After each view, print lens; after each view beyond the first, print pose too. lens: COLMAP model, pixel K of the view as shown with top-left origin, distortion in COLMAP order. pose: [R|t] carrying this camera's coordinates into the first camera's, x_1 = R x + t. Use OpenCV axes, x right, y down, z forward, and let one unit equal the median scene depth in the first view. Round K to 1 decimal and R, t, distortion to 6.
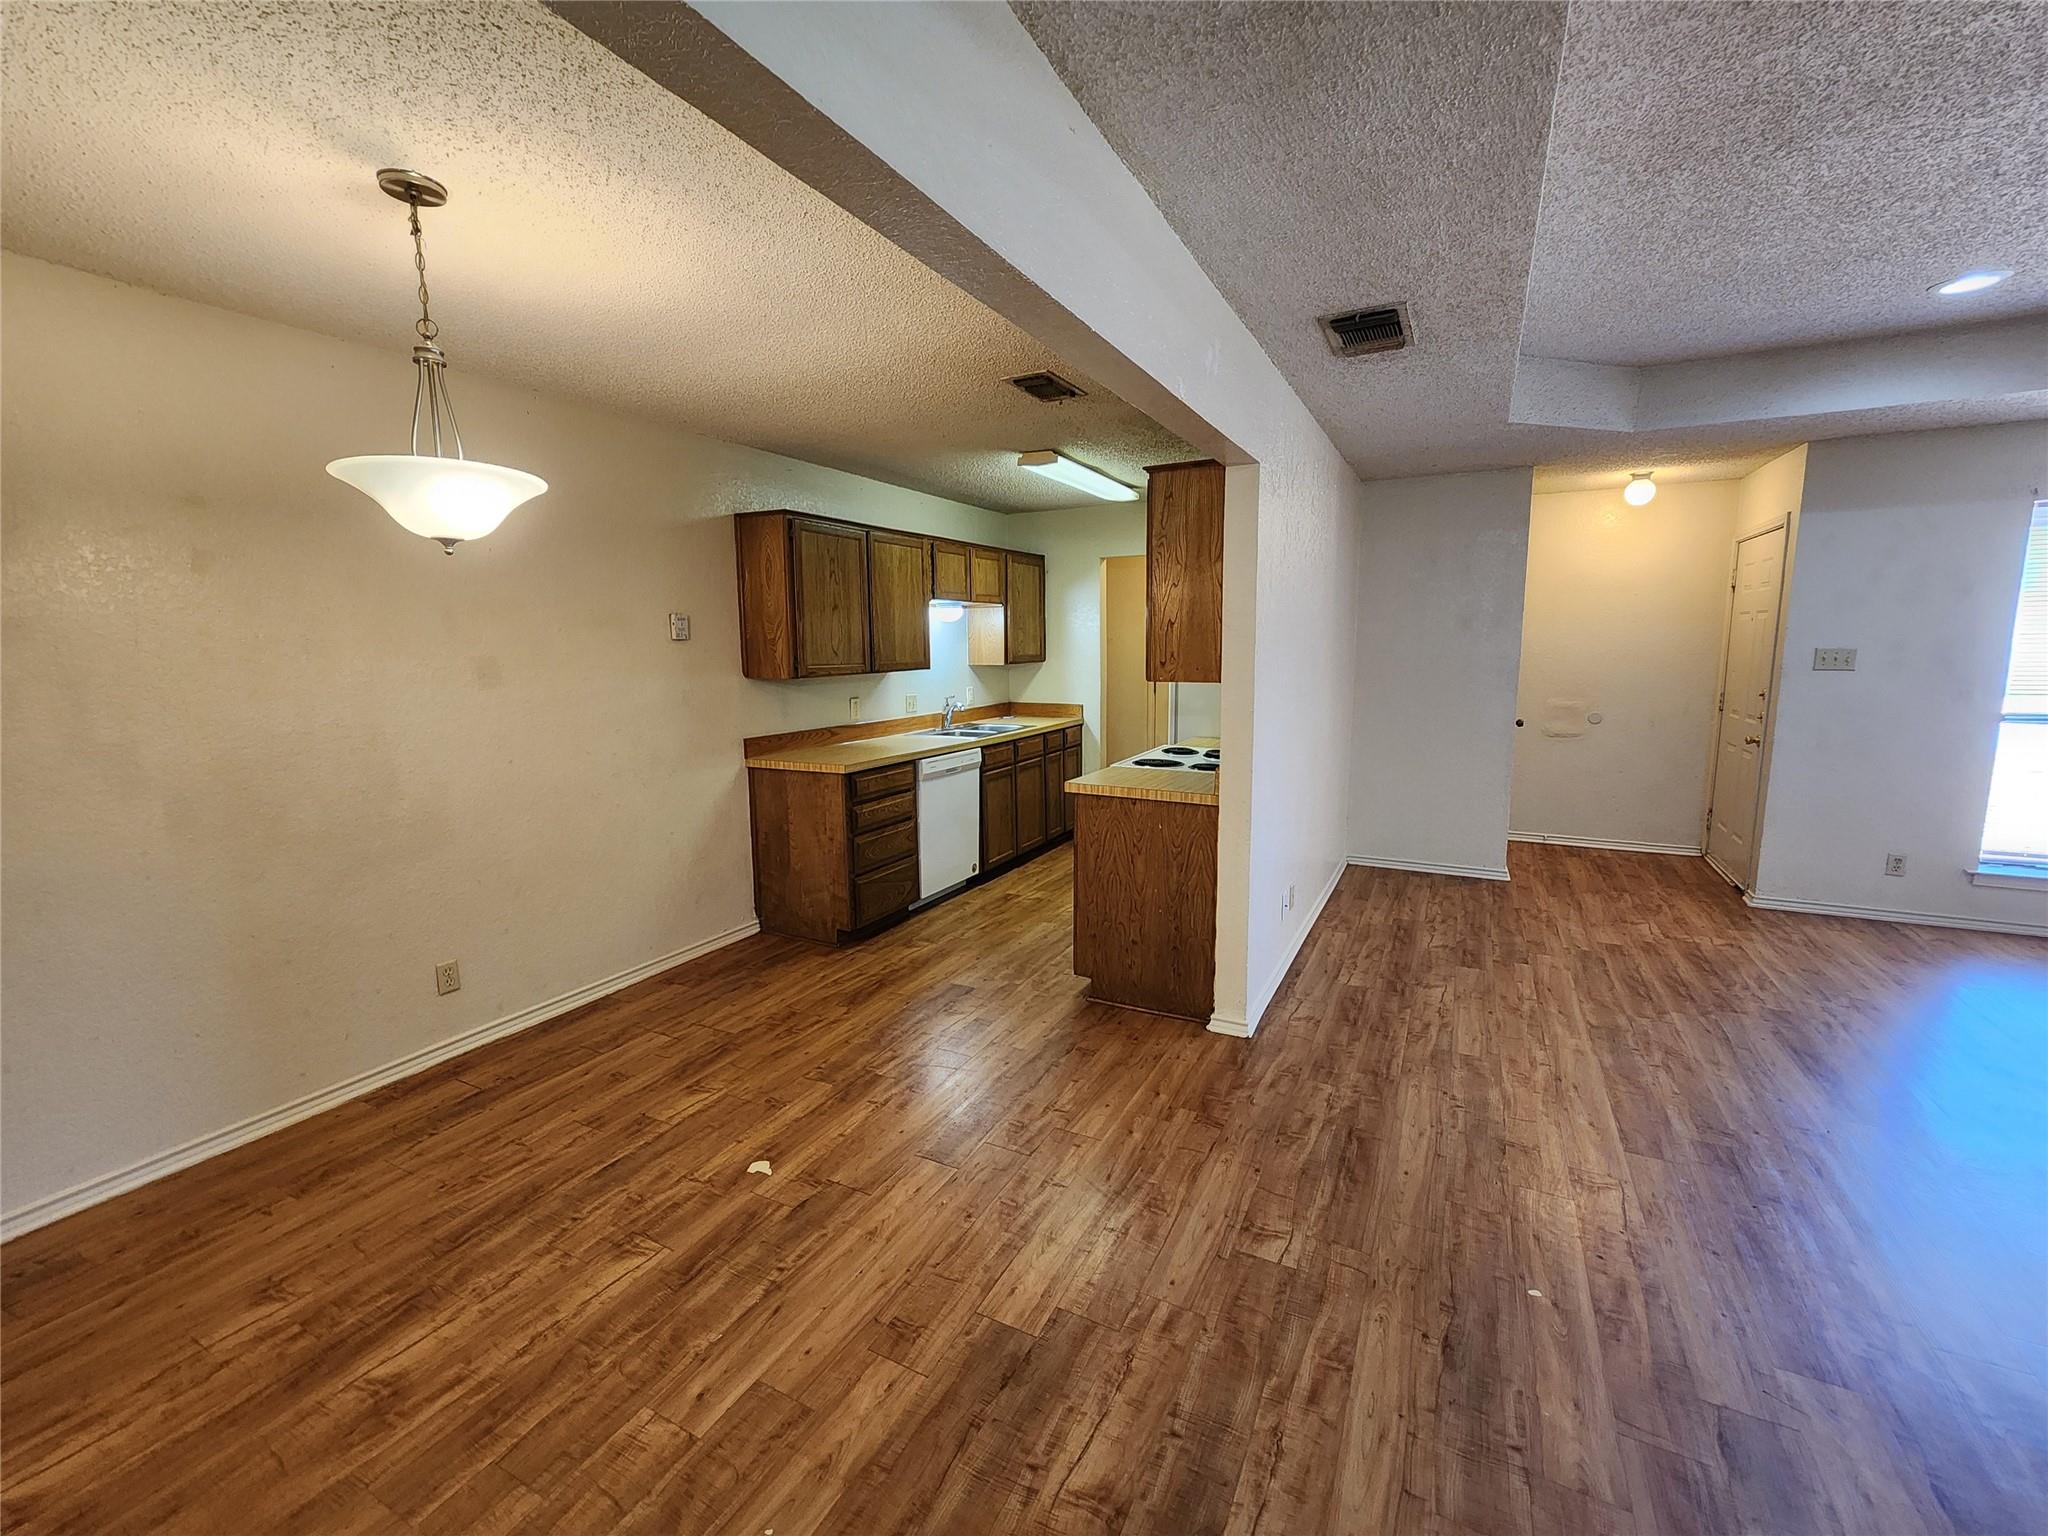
lens RADIAL K [[846.6, 0, 1024.0], [0, 846.6, 758.0], [0, 0, 1]] dist [-0.003484, 0.001727]
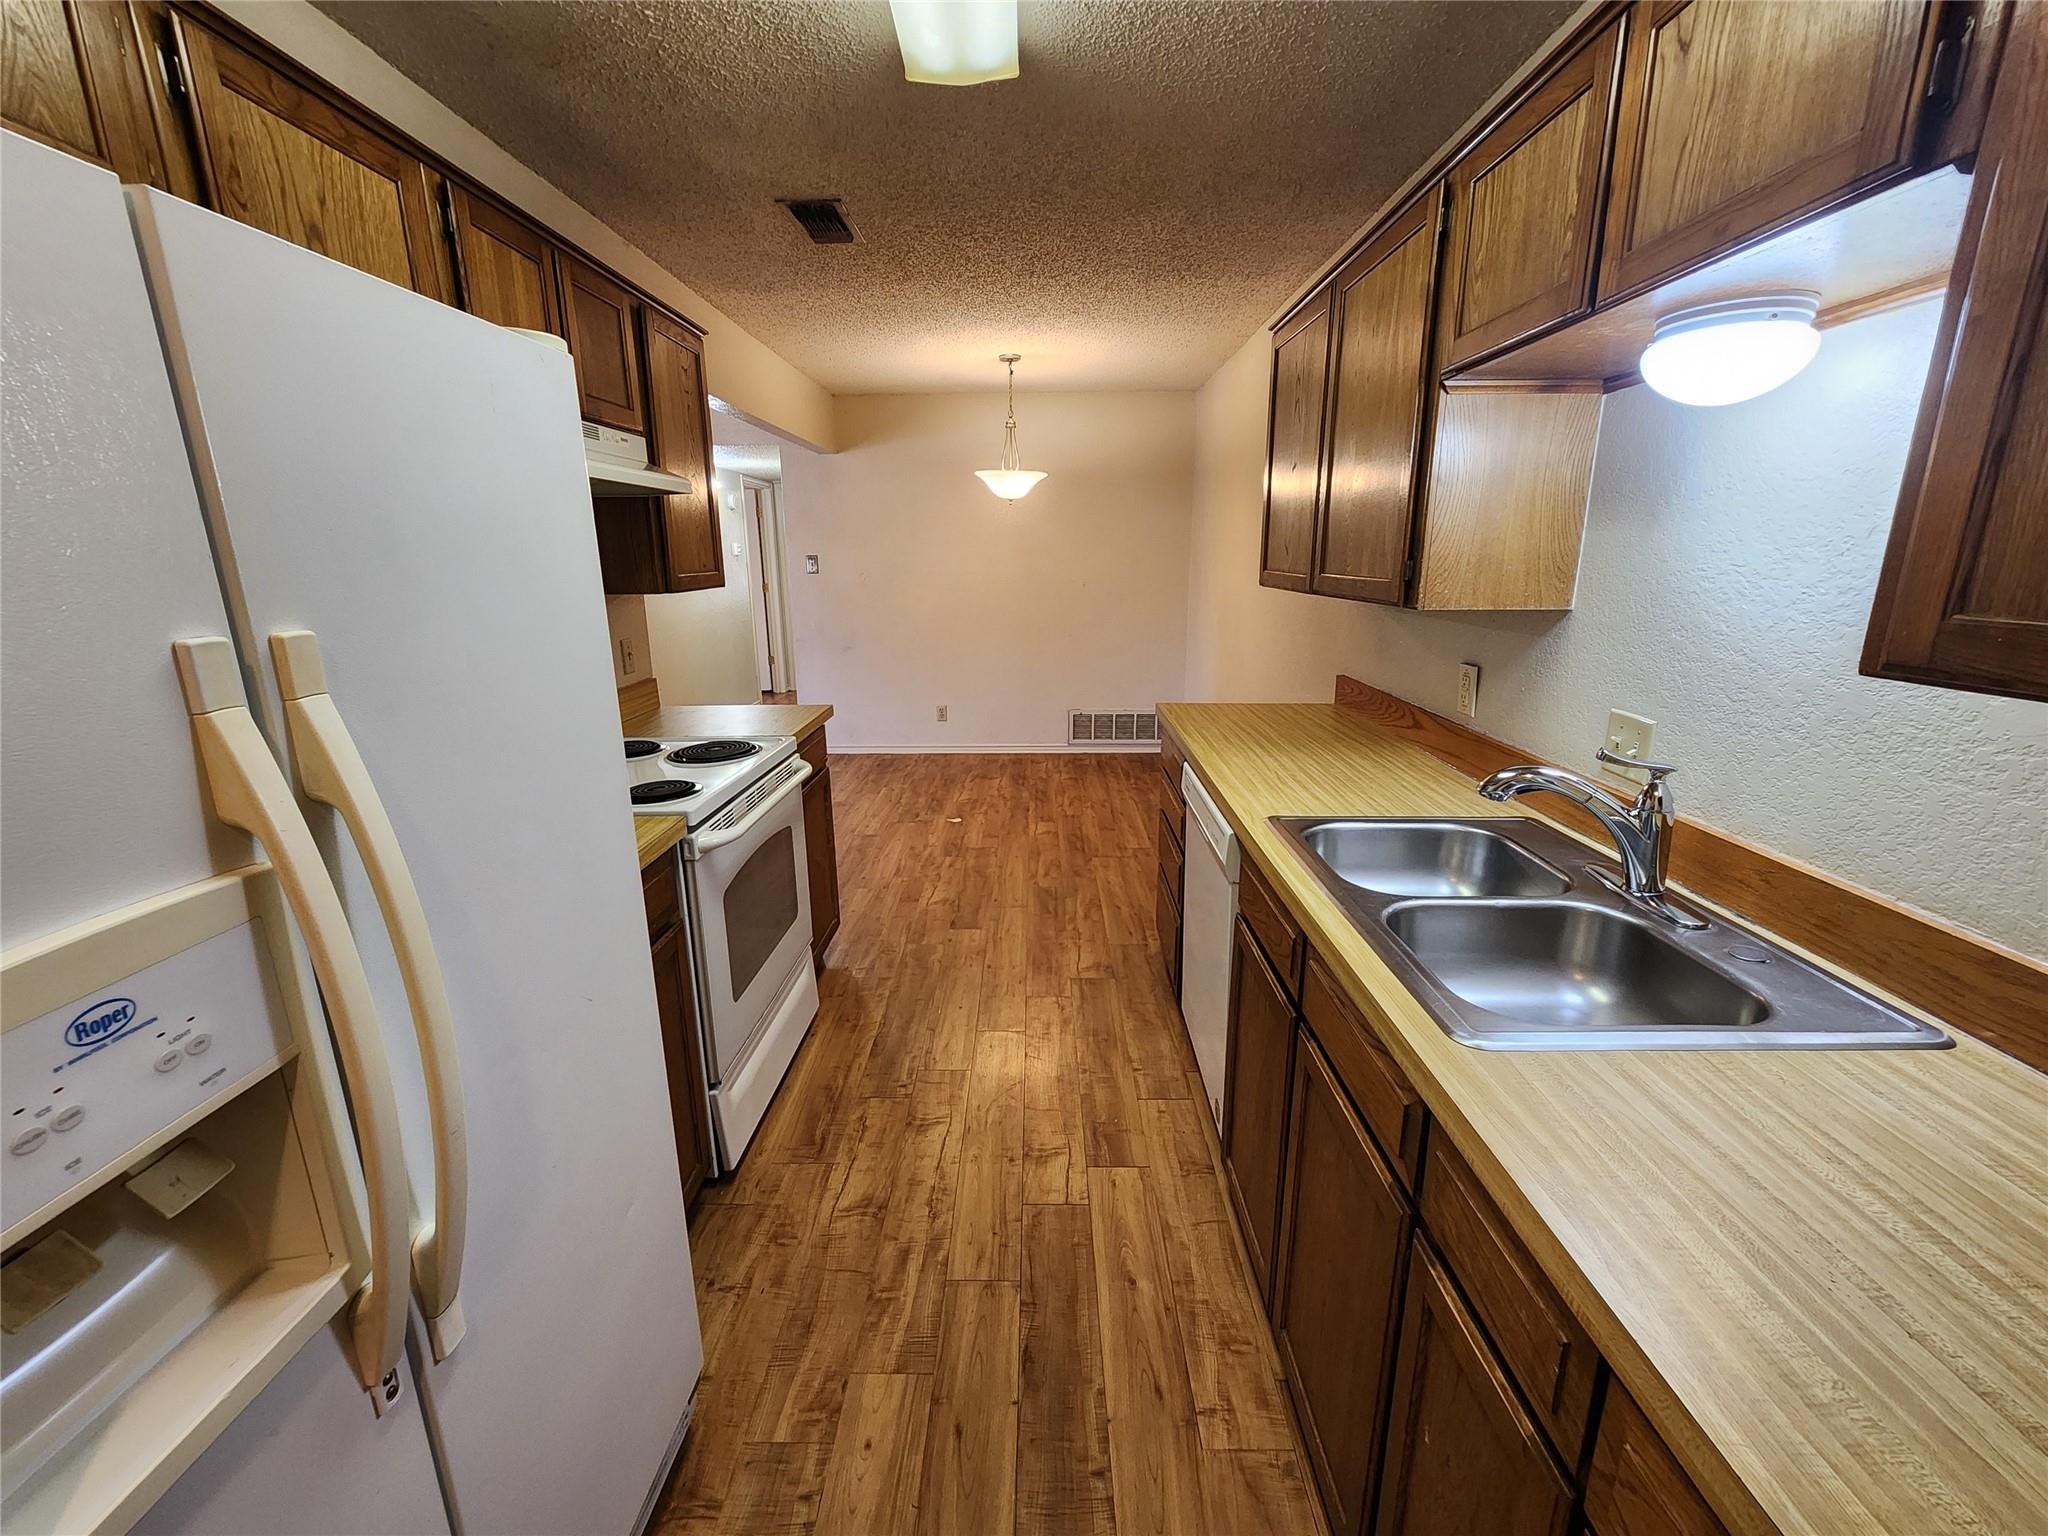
lens RADIAL K [[846.6, 0, 1023.2], [0, 846.6, 751.8], [0, 0, 1]] dist [-0.003484, 0.001727]
pose [[-0.891405, 0.122090, -0.436453, 0.262134], [-0.044769, 0.934600, 0.352872, -0.244504], [0.450991, 0.334092, -0.827641, 1.837458]]
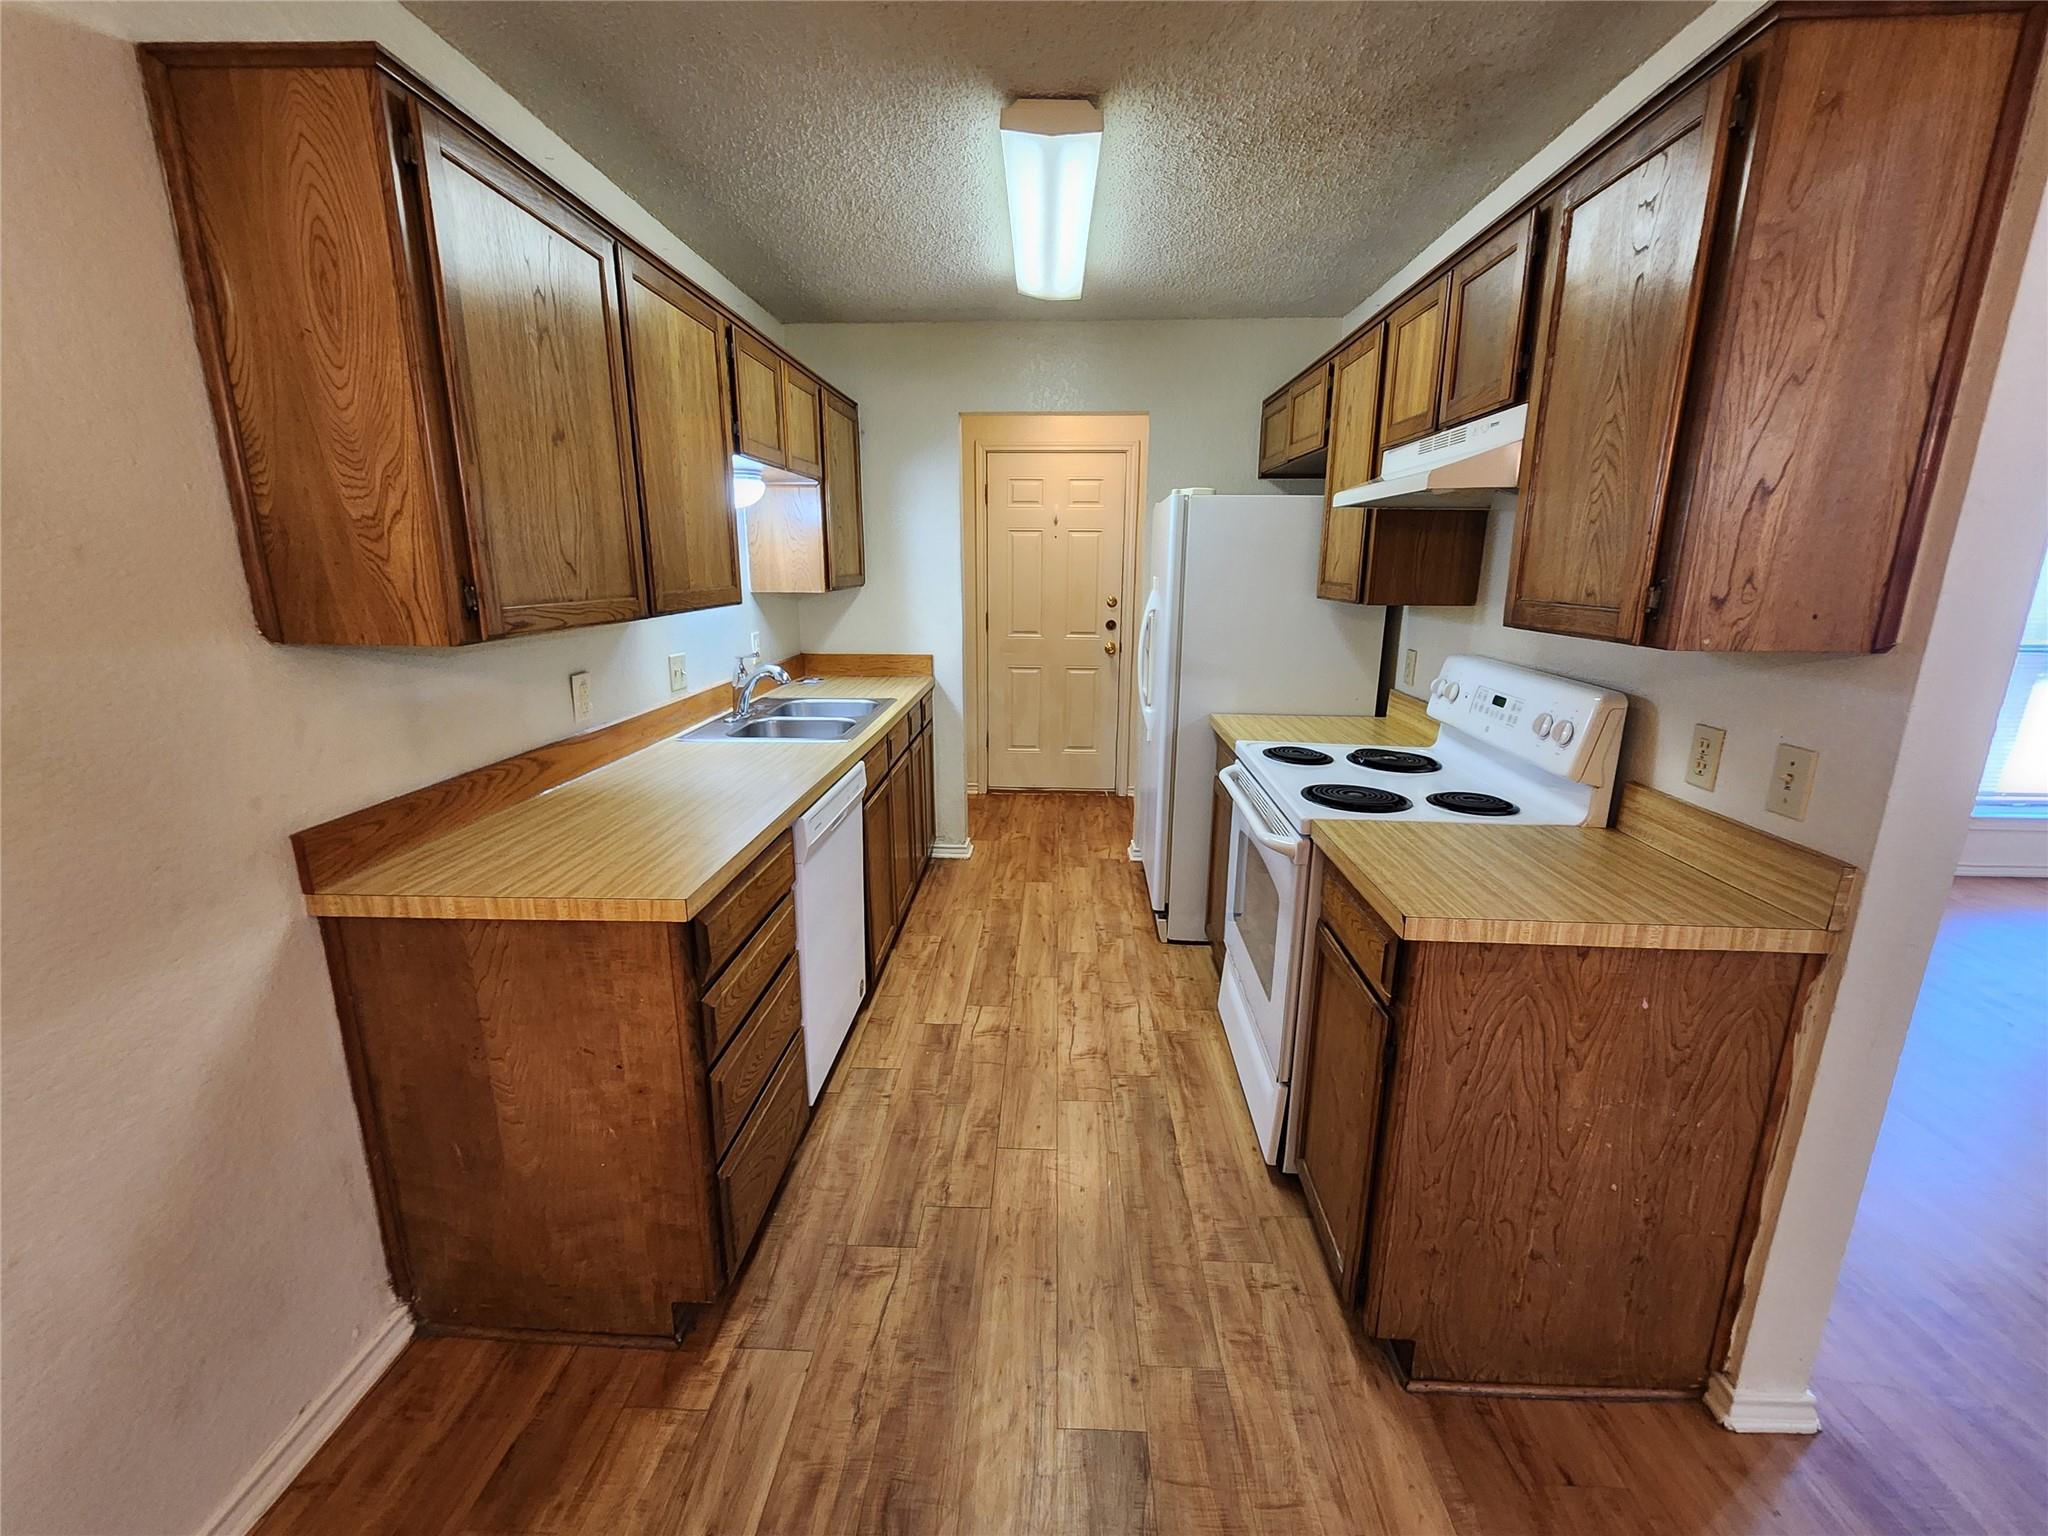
lens RADIAL K [[846.6, 0, 1020.2], [0, 846.6, 767.2], [0, 0, 1]] dist [-0.003484, 0.001727]
pose [[0.904909, -0.088347, 0.416335, -0.262974], [0.045822, 0.992756, 0.111070, -0.088912], [-0.423132, -0.081431, 0.902402, 0.739572]]
